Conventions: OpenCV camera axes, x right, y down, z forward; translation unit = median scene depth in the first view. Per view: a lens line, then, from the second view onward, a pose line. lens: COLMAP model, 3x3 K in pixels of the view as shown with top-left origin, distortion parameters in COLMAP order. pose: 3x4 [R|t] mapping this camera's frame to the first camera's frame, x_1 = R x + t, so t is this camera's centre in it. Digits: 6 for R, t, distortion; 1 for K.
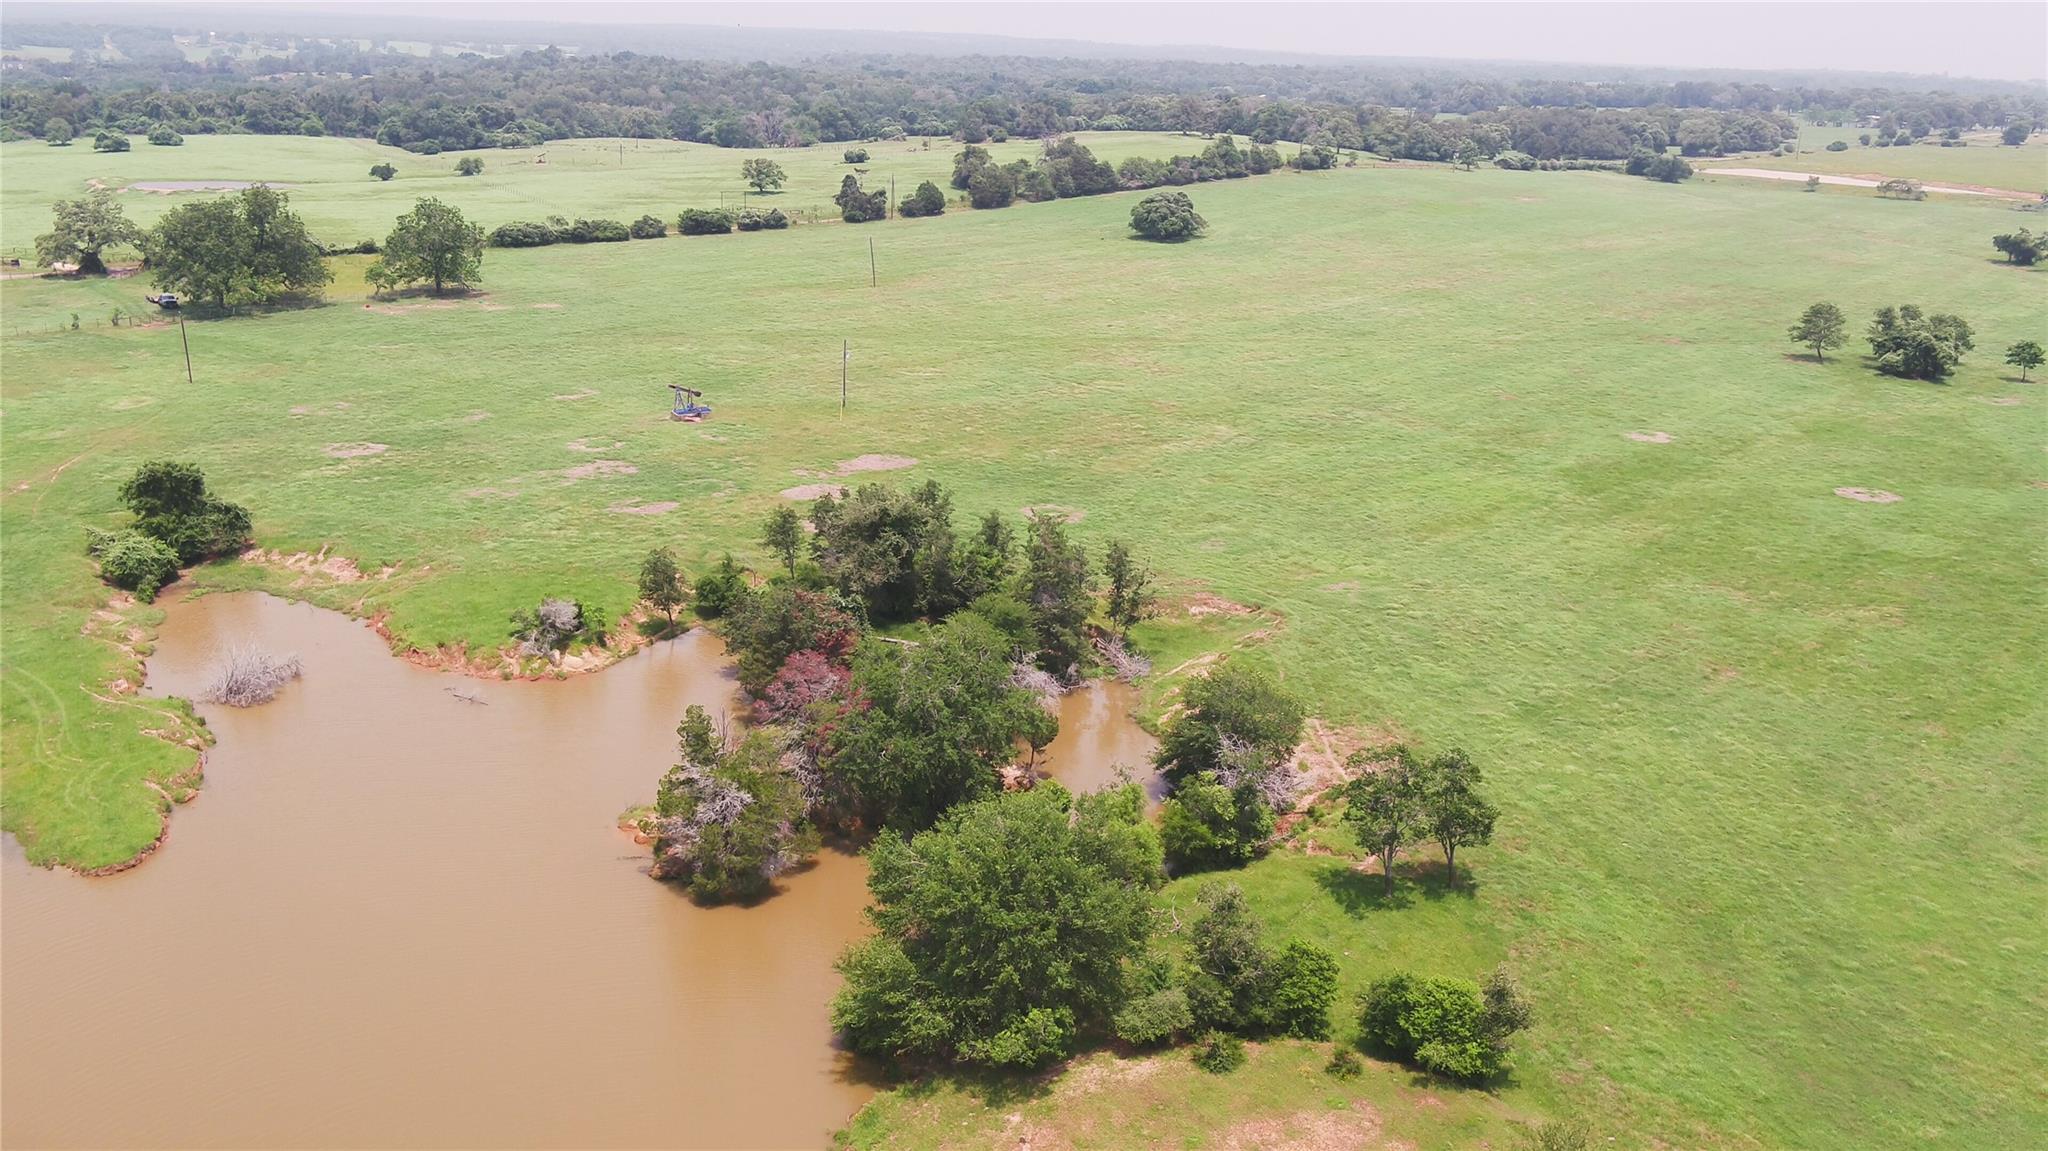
lens RADIAL K [[1772.4, 0, 1025.6], [0, 1772.4, 542.7], [0, 0, 1]] dist [0.000964, -0.002425]
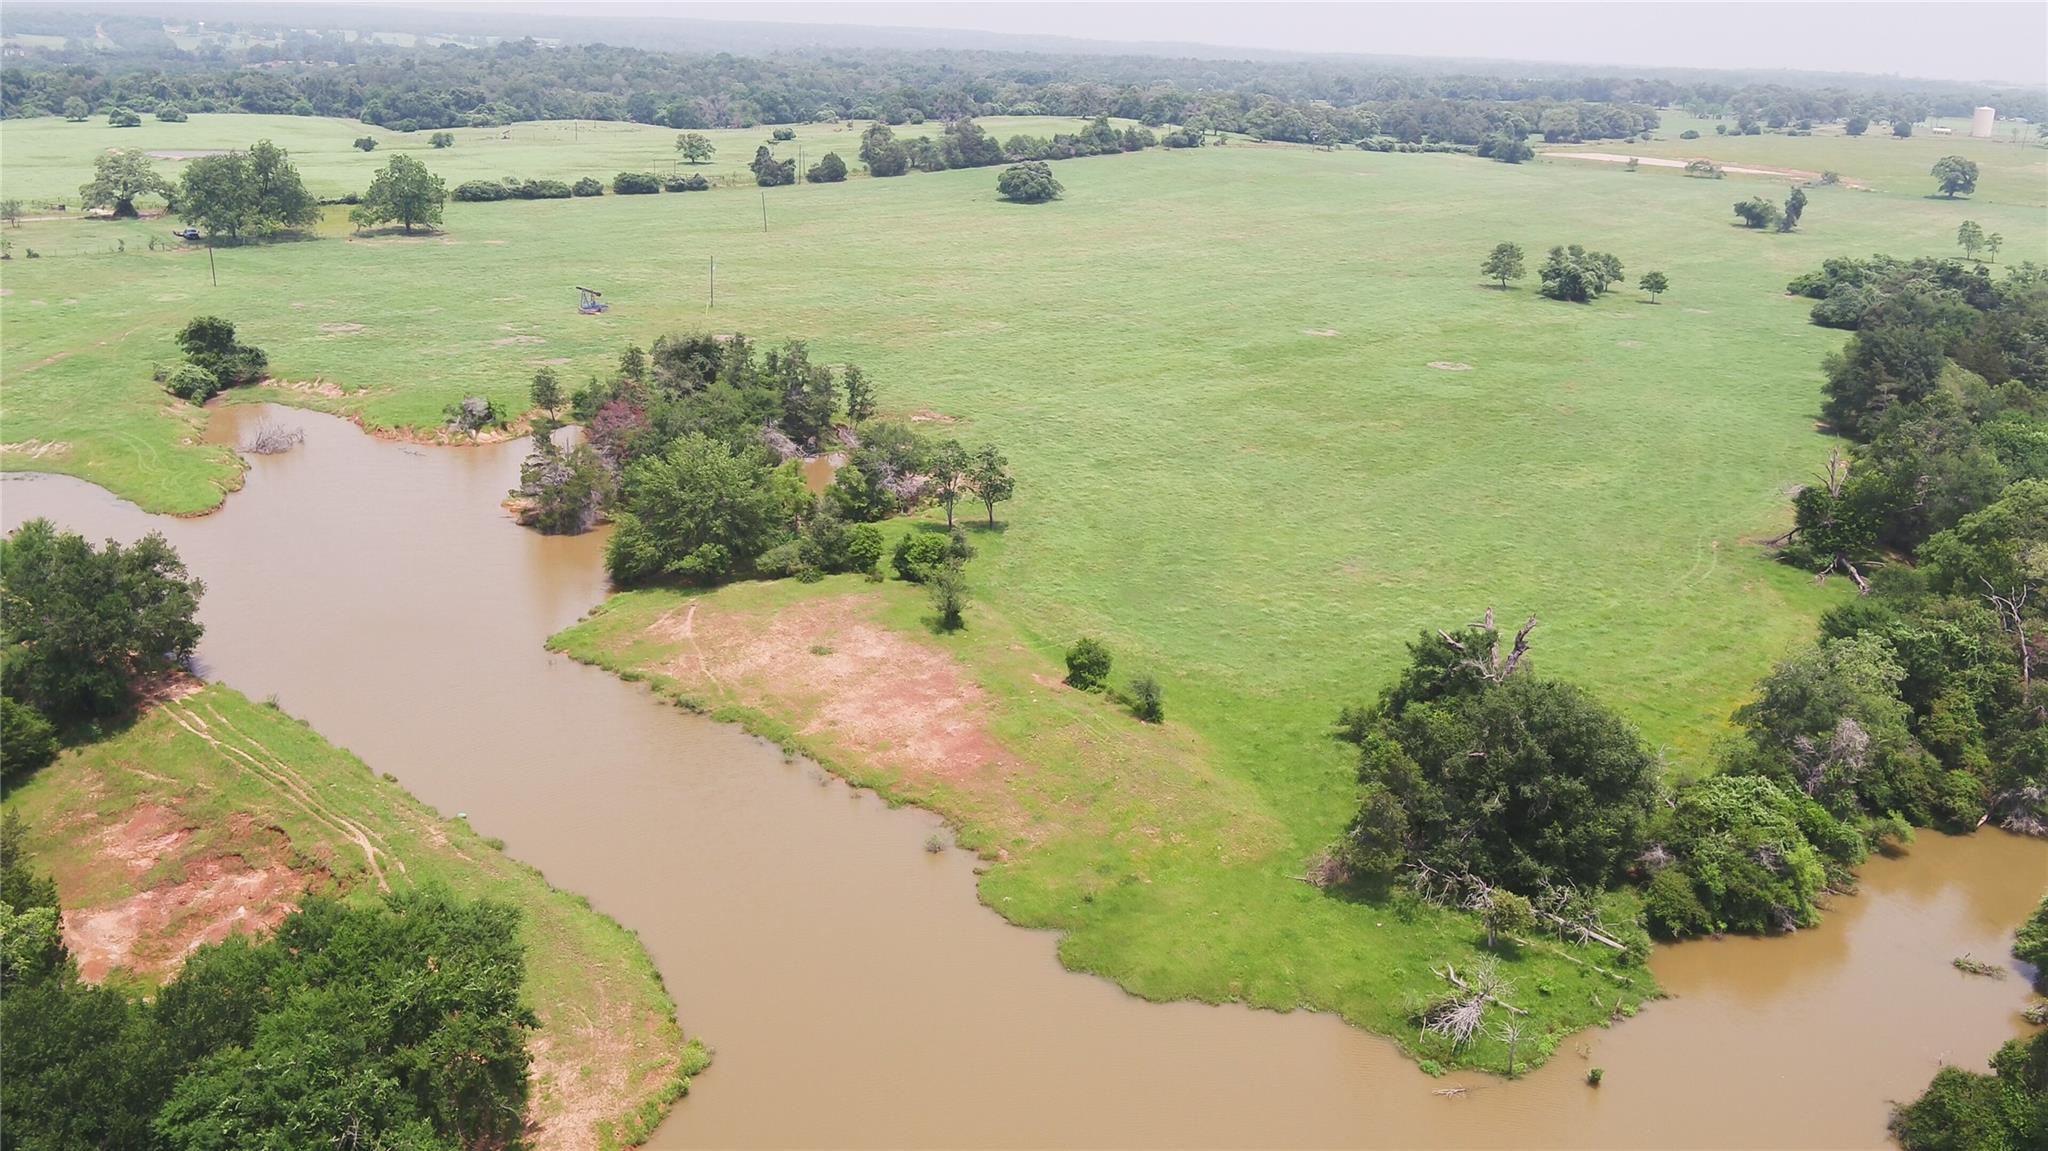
lens RADIAL K [[1772.4, 0, 1025.6], [0, 1772.4, 542.7], [0, 0, 1]] dist [0.000964, -0.002425]
pose [[0.999961, 0.004254, 0.007726, 0.065385], [-0.004270, 0.999989, 0.002171, 0.051005], [-0.007717, -0.002204, 0.999968, -0.172849]]
